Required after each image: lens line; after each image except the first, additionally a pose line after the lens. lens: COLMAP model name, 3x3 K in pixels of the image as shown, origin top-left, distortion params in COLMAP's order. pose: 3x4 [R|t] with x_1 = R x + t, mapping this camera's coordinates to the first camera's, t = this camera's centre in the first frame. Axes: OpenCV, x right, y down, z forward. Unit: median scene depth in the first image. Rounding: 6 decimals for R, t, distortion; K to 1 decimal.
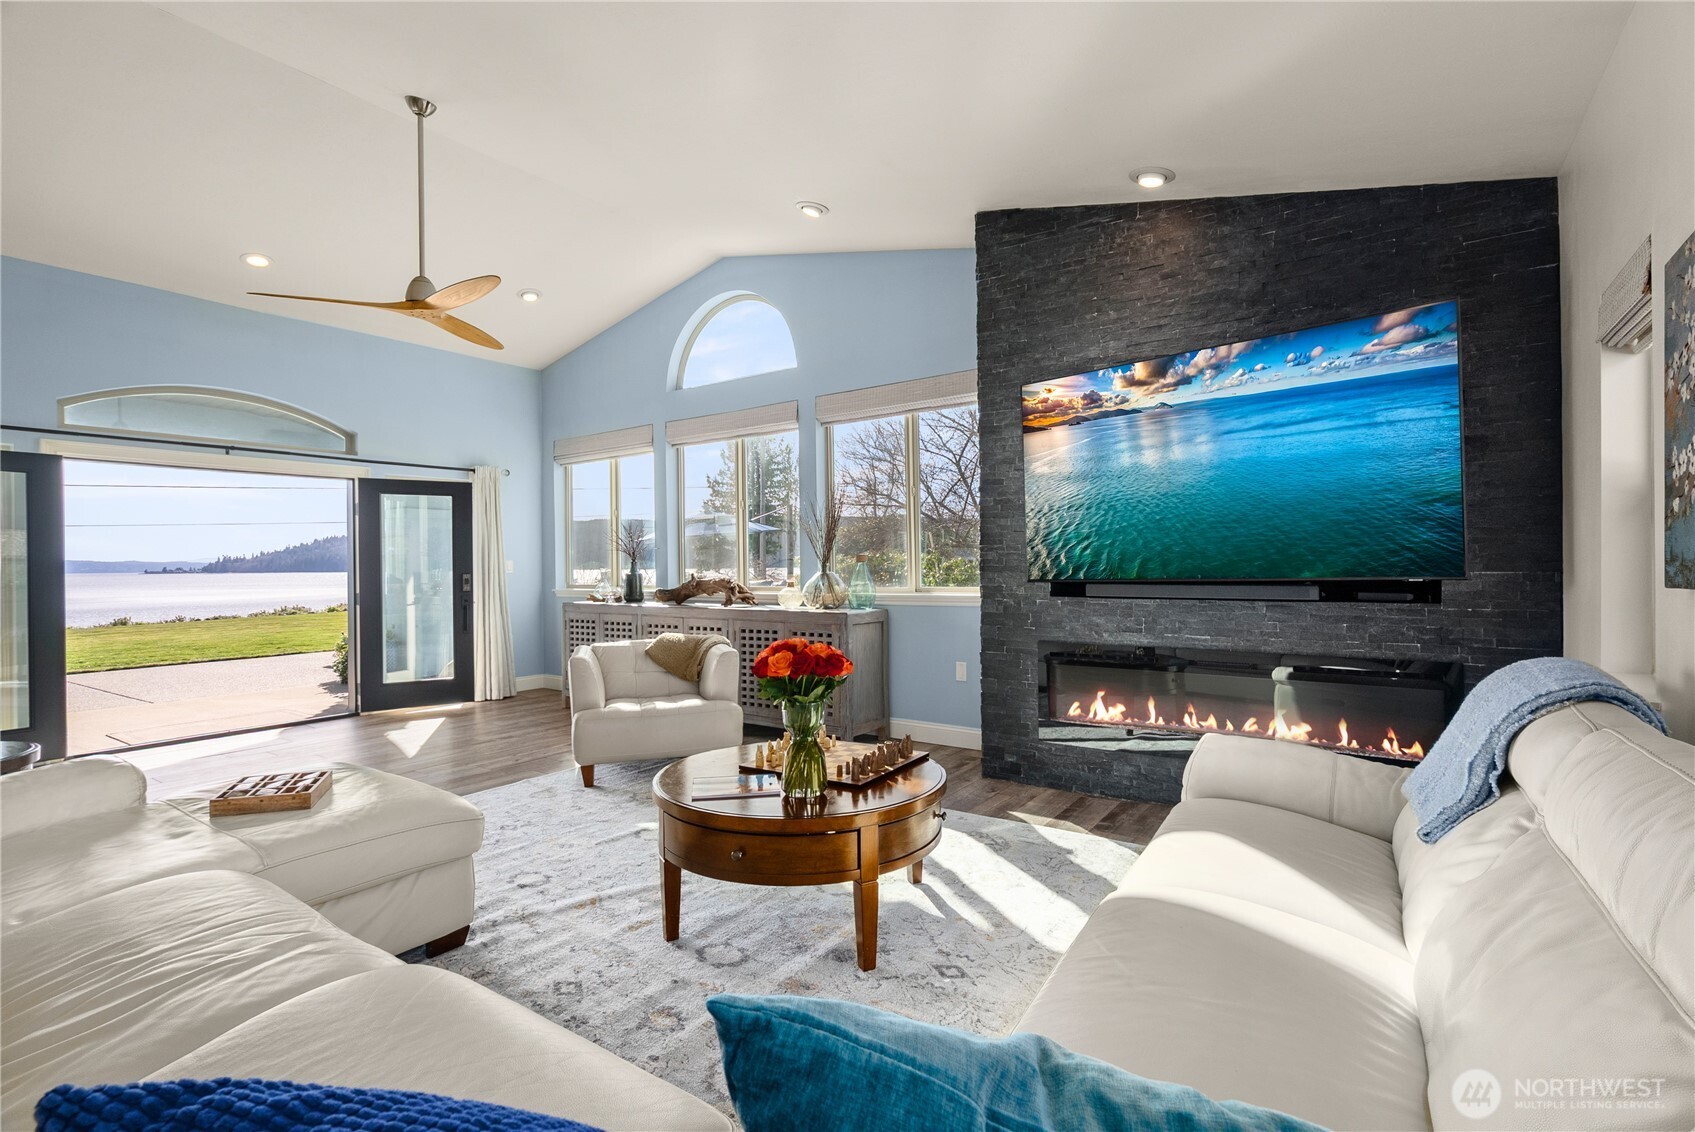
lens RADIAL K [[781.6, 0, 856.0], [0, 781.6, 567.0], [0, 0, 1]] dist [0.000286, 0.007605]
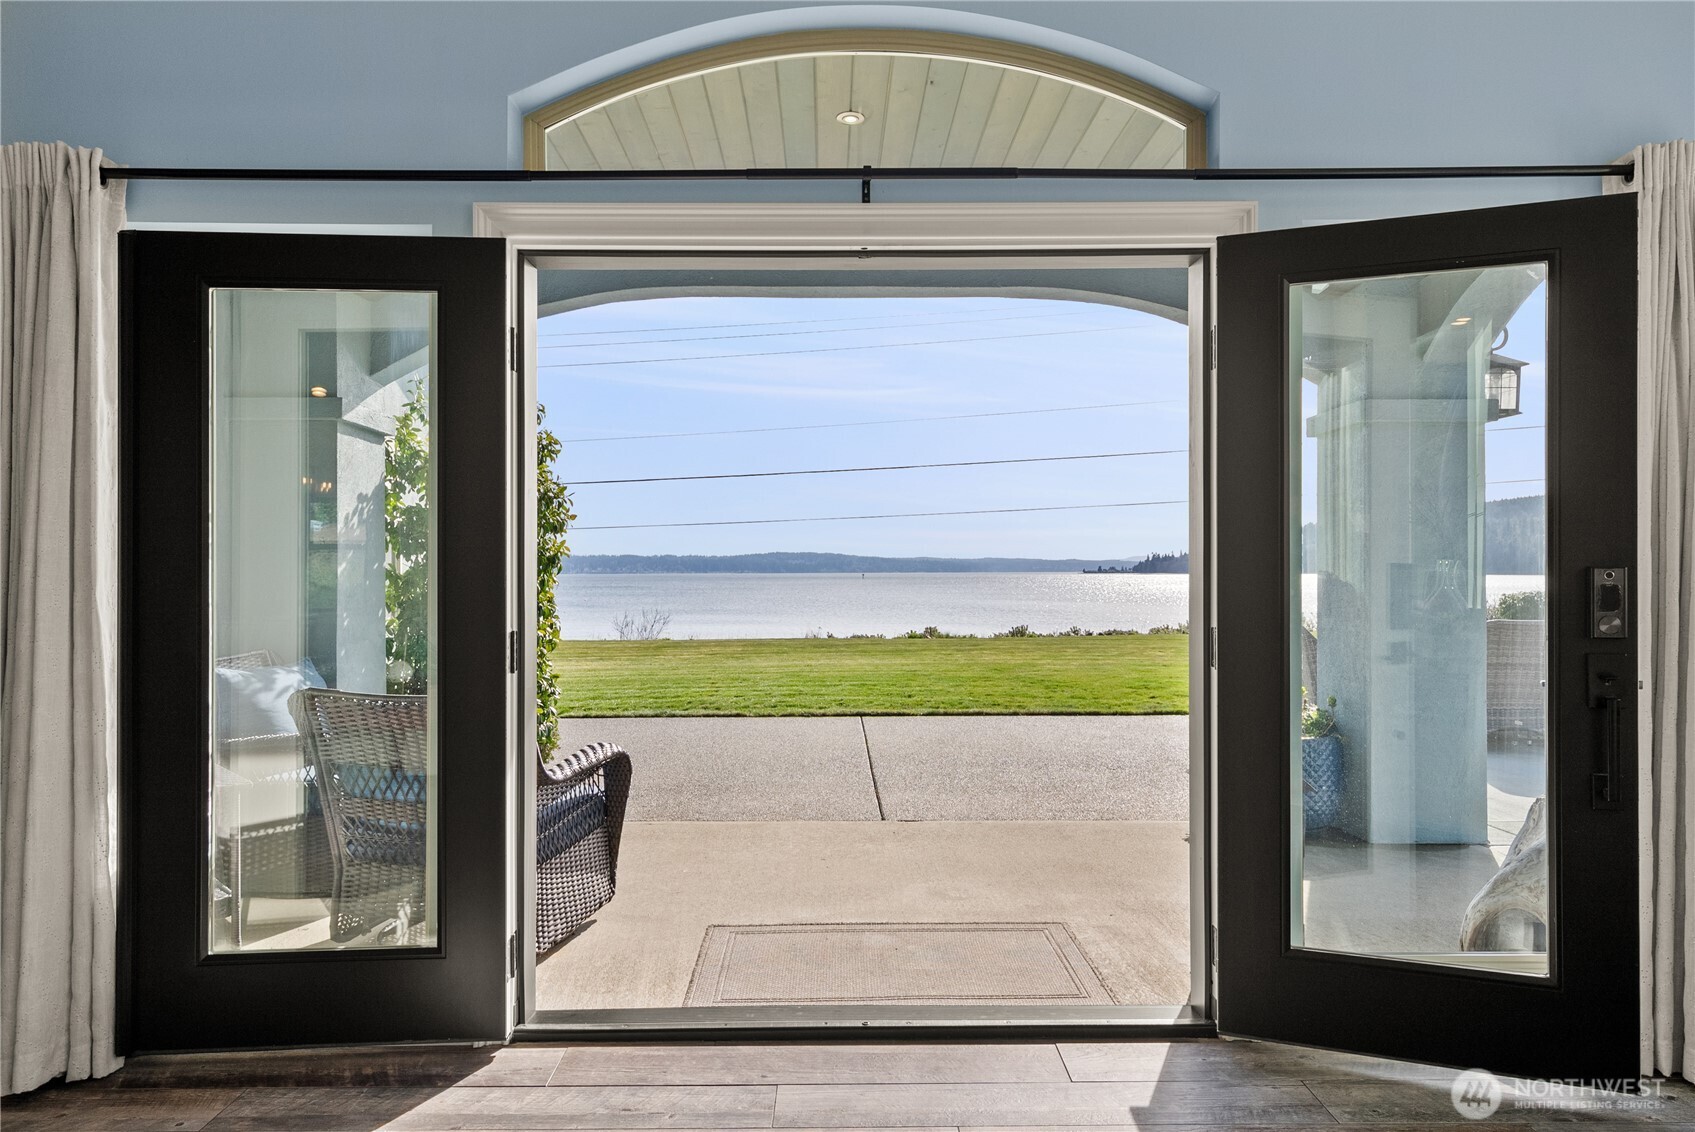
lens RADIAL K [[1147.0, 0, 848.9], [0, 1147.0, 566.3], [0, 0, 1]] dist [-0.003119, -0.002063]
pose [[0.592848, 0.003551, -0.805307, -0.589353], [-0.003881, 0.999991, 0.001553, 0.014383], [0.805305, 0.002205, 0.592856, 1.001669]]
